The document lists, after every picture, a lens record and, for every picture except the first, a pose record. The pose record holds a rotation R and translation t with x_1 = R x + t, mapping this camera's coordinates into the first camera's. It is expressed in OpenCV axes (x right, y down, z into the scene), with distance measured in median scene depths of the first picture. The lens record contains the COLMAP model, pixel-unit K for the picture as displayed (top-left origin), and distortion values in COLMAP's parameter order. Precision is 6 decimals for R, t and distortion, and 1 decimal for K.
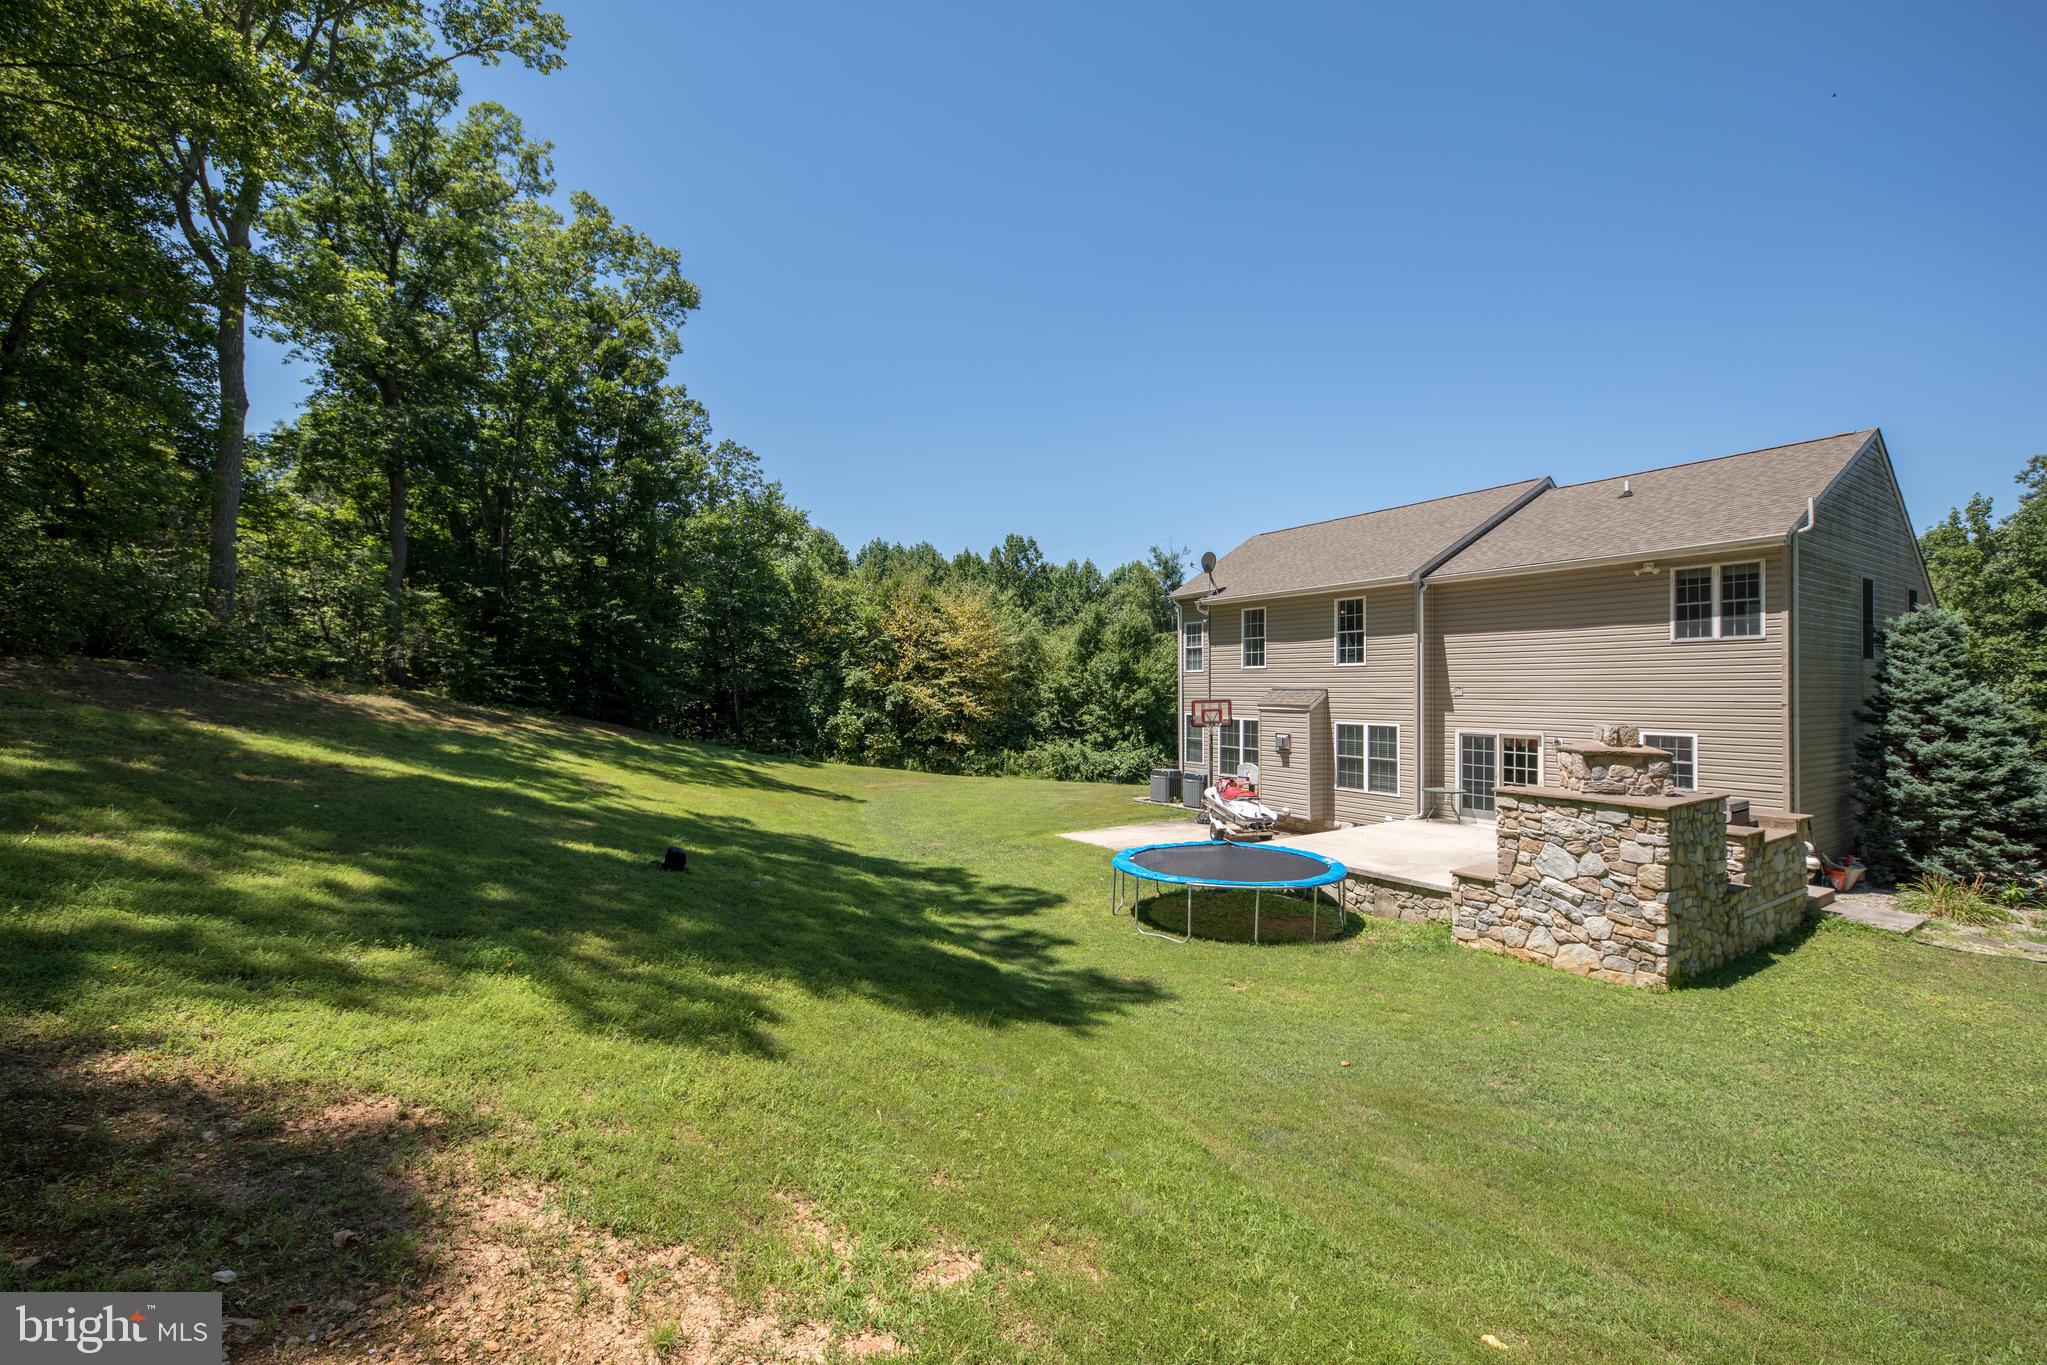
lens RADIAL K [[866.9, 0, 1023.5], [0, 866.9, 682.5], [0, 0, 1]] dist [0.034647, 0.000007]
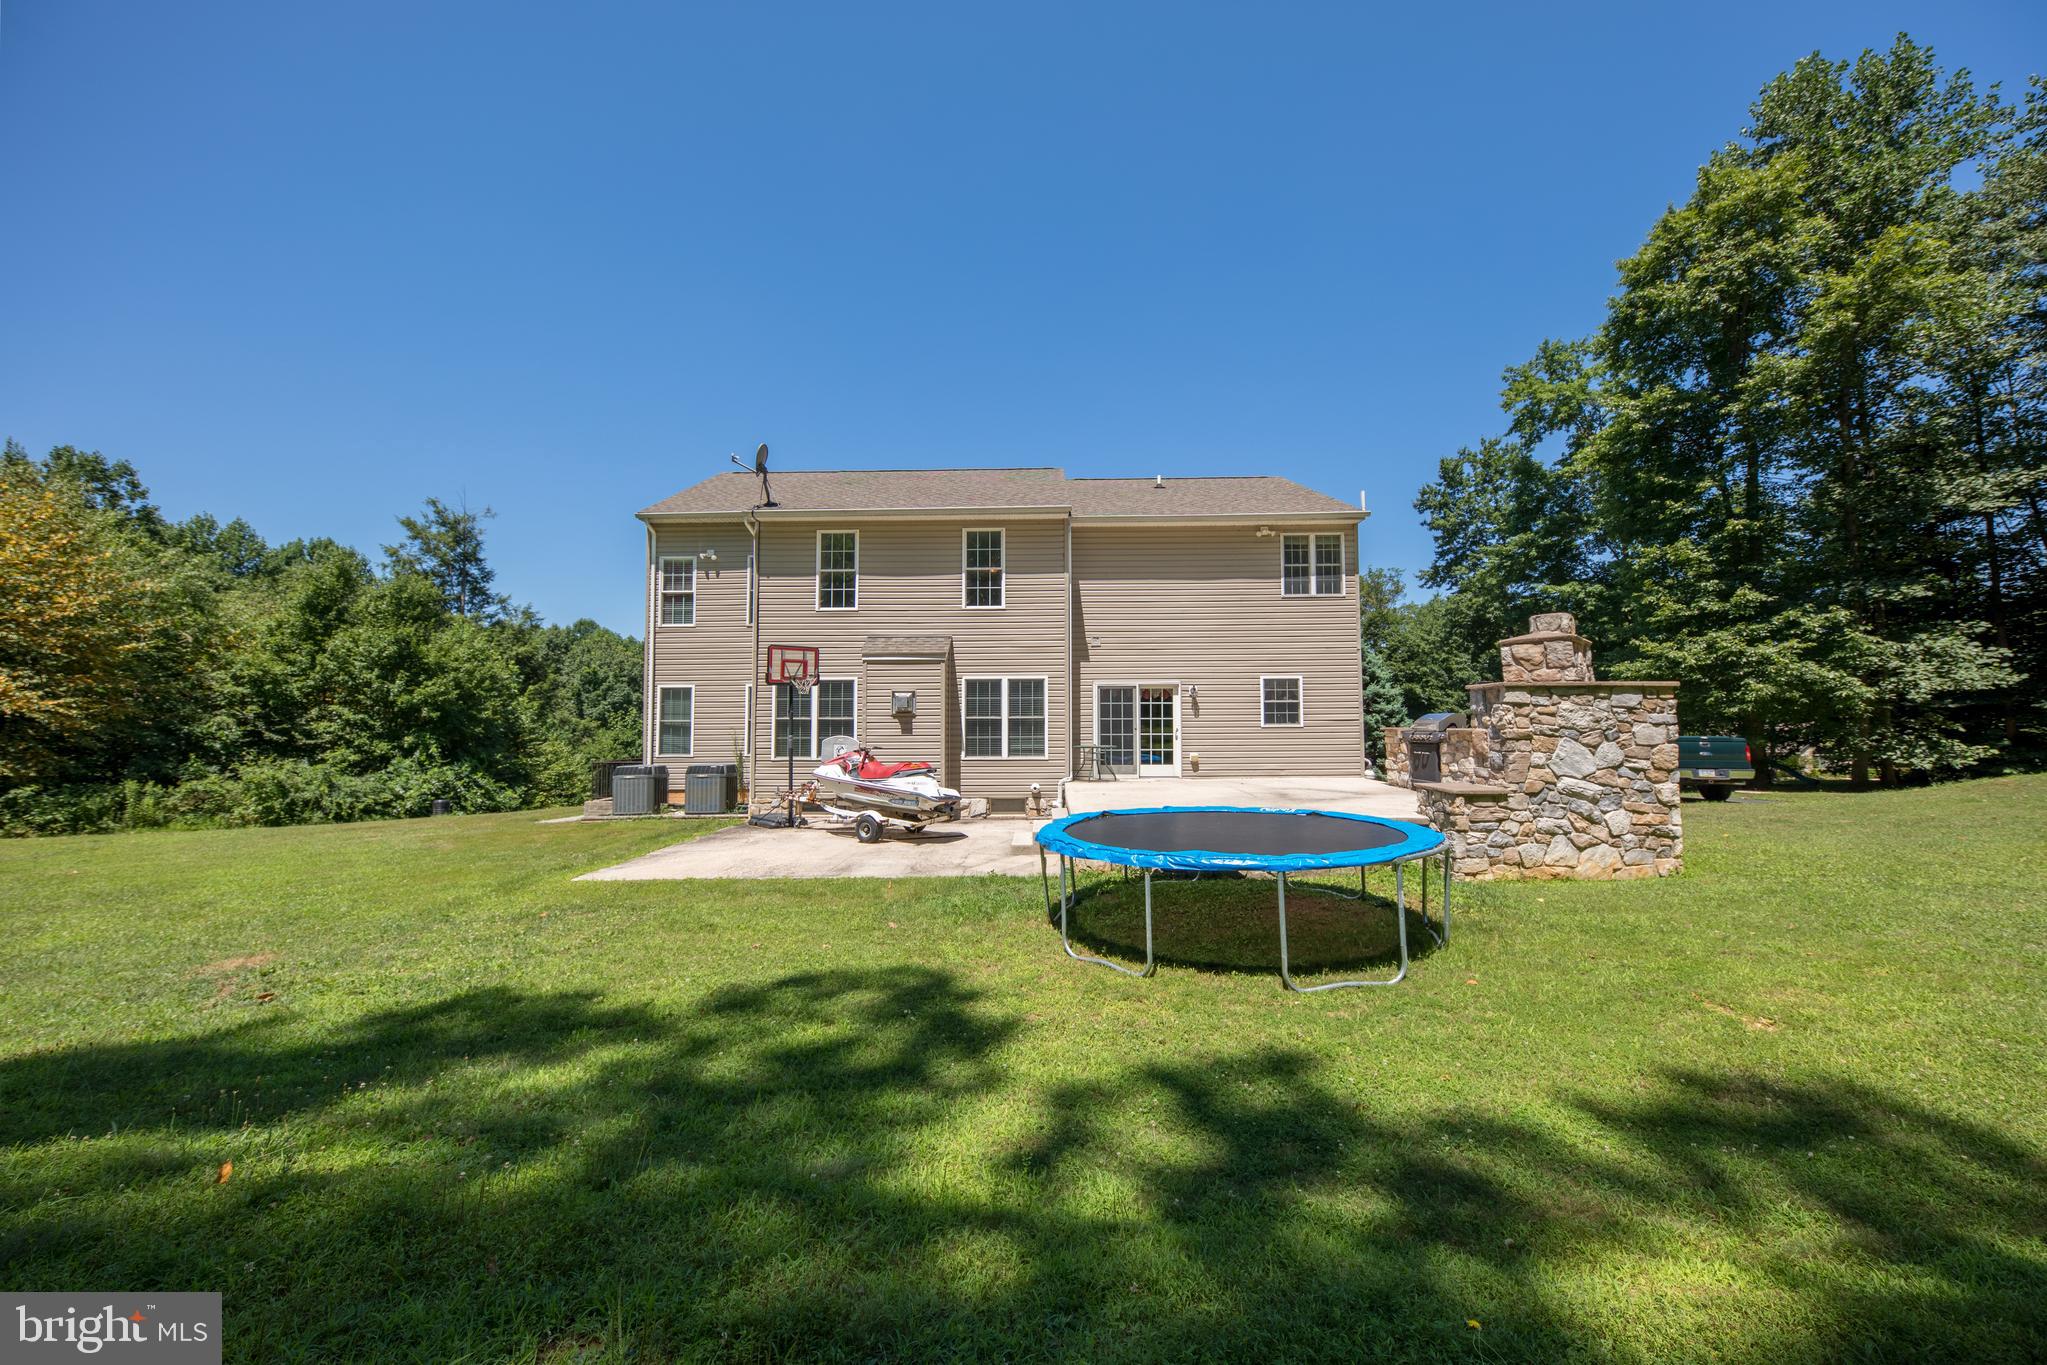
lens RADIAL K [[737.2, 0, 1023.5], [0, 737.2, 682.5], [0, 0, 1]] dist [0.016906, -0.011289]
pose [[0.564826, 0.051674, 0.823591, -0.187109], [0.002332, 0.997934, -0.064212, 0.099010], [-0.825207, 0.038189, 0.563538, 0.586053]]
